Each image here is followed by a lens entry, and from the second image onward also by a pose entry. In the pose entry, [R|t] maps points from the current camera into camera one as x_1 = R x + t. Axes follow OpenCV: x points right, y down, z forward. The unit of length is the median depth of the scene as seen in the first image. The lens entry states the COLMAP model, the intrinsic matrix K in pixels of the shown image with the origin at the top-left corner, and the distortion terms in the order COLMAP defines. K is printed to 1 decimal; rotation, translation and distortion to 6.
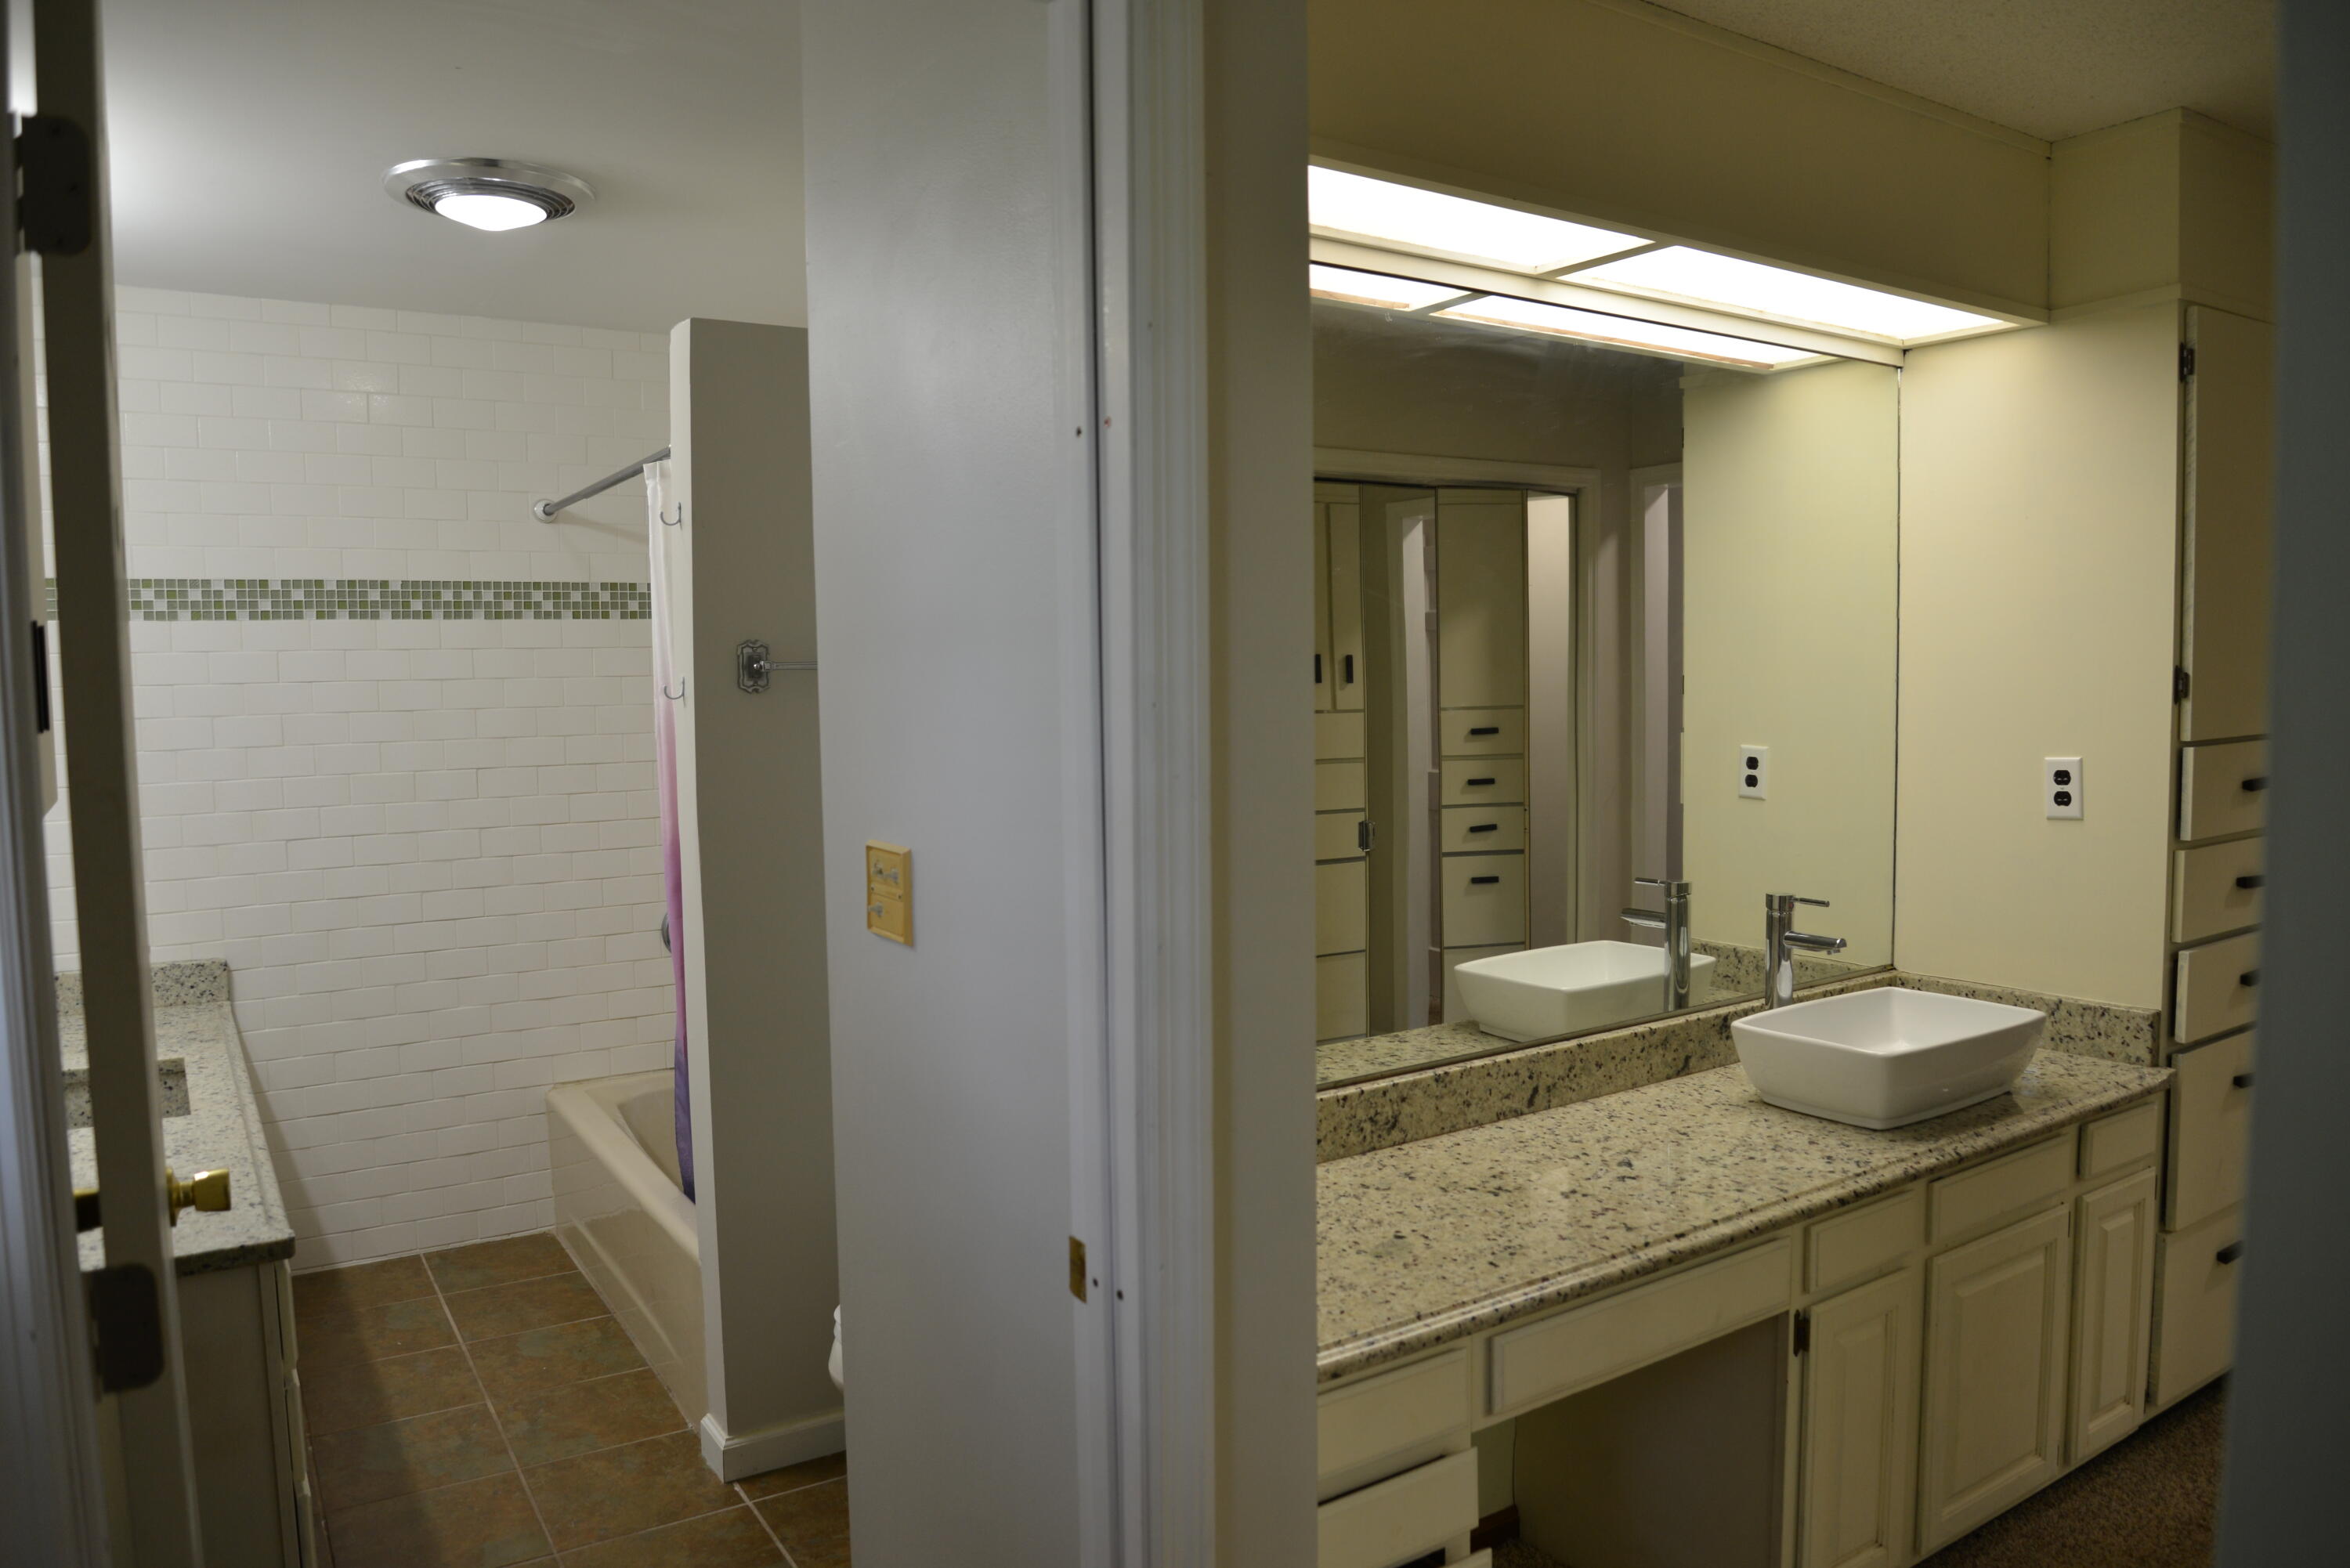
lens RADIAL K [[1582.2, 0, 1166.7], [0, 1582.2, 780.9], [0, 0, 1]] dist [-0.089203, 0.026952]
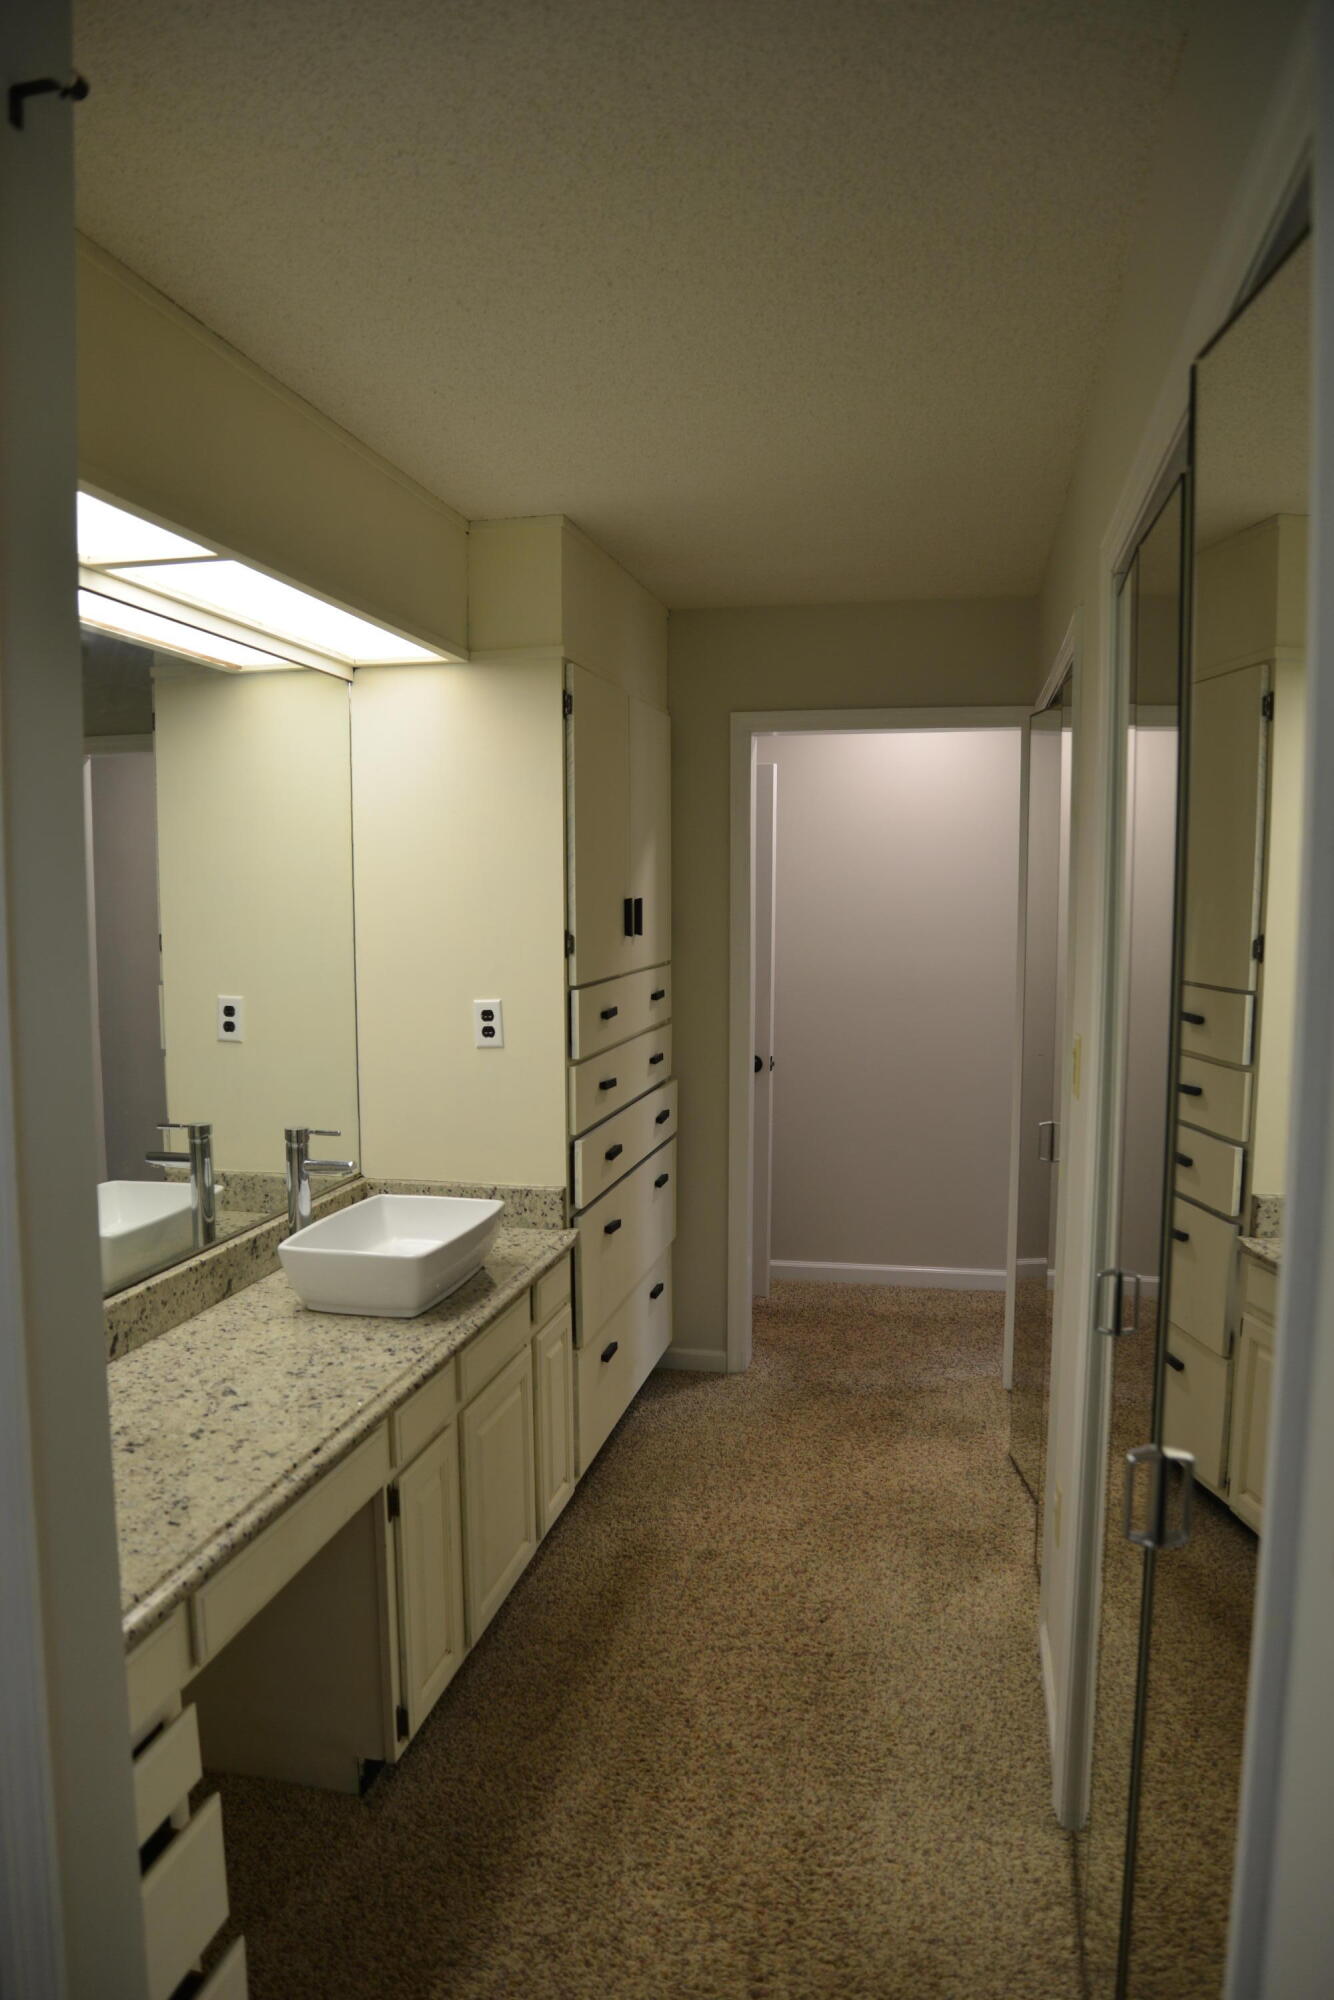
lens RADIAL K [[1346.7, 0, 666.0], [0, 1346.7, 1006.8], [0, 0, 1]] dist [-0.089203, 0.026952]
pose [[0.707854, -0.041671, 0.705129, -0.115212], [0.037609, 0.999066, 0.021287, -0.029806], [-0.705357, 0.011452, 0.708760, 0.099669]]
